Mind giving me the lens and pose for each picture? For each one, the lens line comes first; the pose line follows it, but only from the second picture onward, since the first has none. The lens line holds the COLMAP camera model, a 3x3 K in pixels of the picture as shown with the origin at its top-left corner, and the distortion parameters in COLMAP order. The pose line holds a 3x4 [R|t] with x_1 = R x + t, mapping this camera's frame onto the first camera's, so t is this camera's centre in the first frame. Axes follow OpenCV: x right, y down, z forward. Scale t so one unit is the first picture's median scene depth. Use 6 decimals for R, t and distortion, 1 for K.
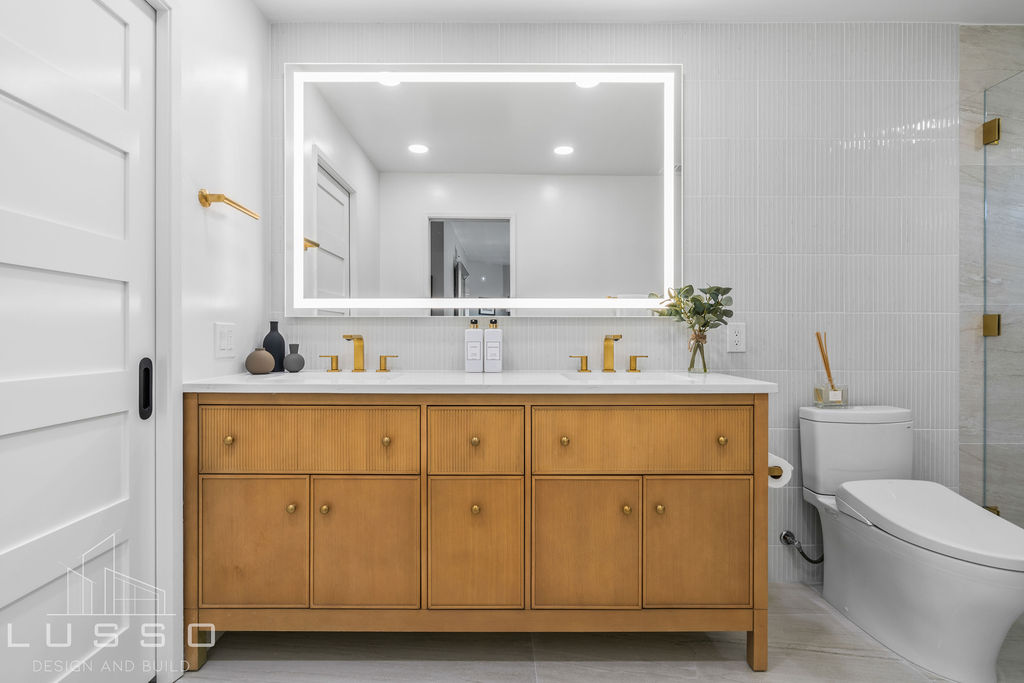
lens RADIAL K [[466.2, 0, 509.8], [0, 466.2, 338.1], [0, 0, 1]] dist [-0.002304, 0.000253]
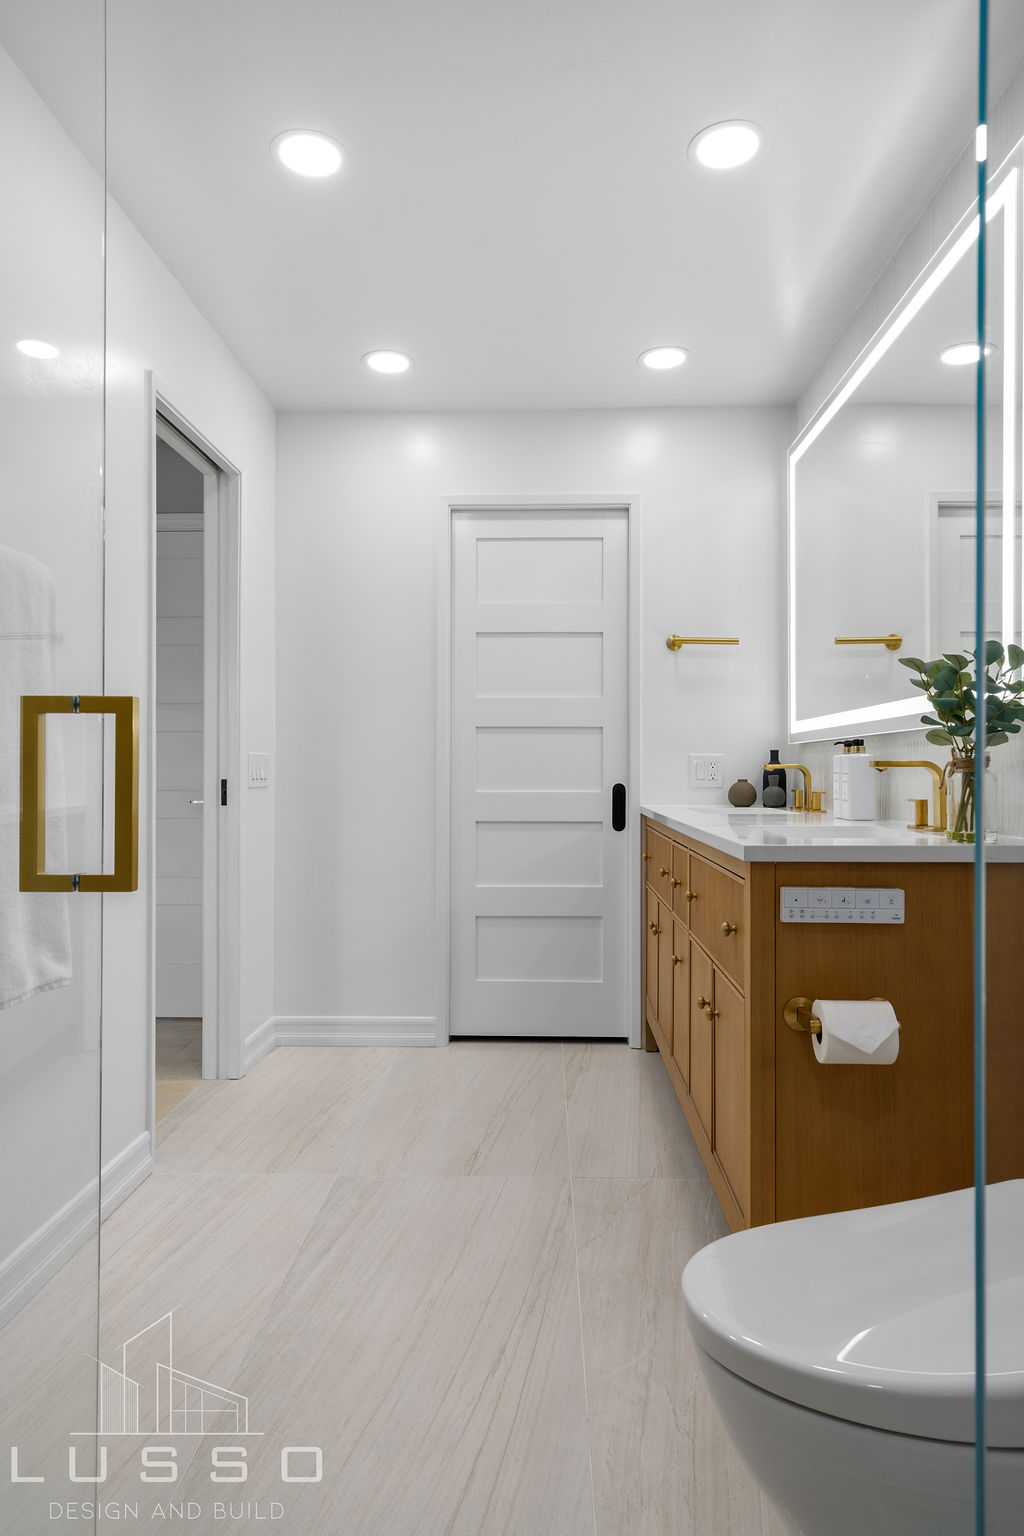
lens RADIAL K [[930.8, 0, 513.8], [0, 930.8, 779.9], [0, 0, 1]] dist [-0.025704, -0.001090]
pose [[-0.050737, 0.007020, -0.998687, 1.416106], [-0.005572, 0.999958, 0.007312, 0.011646], [0.998697, 0.005936, -0.050696, 0.650466]]
